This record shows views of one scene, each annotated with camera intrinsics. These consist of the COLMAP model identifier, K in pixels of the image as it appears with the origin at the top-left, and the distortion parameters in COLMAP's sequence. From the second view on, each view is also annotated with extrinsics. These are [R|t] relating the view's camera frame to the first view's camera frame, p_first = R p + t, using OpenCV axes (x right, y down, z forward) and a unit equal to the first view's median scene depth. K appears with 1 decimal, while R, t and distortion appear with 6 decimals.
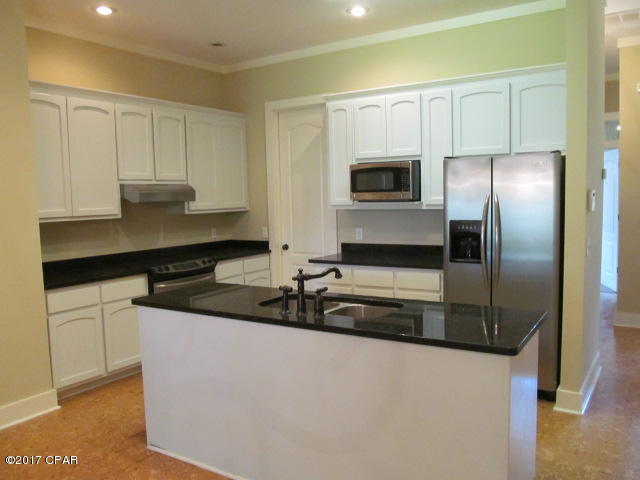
lens RADIAL K [[525.9, 0, 320.0], [0, 525.9, 240.0], [0, 0, 1]] dist [-0.067524, 0.020107]
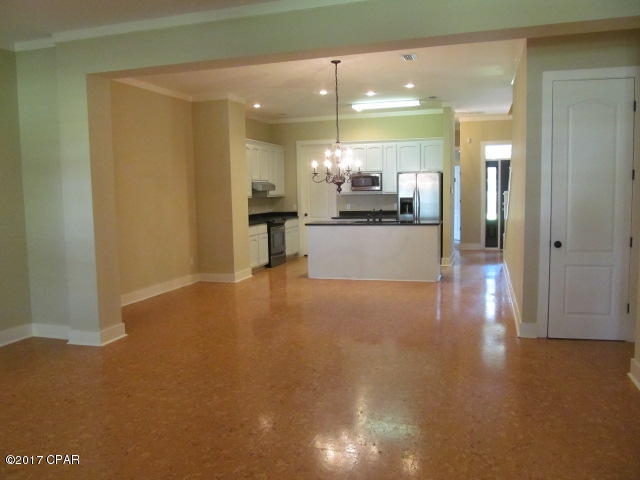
lens RADIAL K [[525.9, 0, 320.0], [0, 525.9, 240.0], [0, 0, 1]] dist [-0.067524, 0.020107]
pose [[0.965788, -0.019115, 0.258628, -0.679959], [0.017561, 0.999811, 0.008320, 0.119231], [-0.258738, -0.003494, 0.965941, -1.170658]]
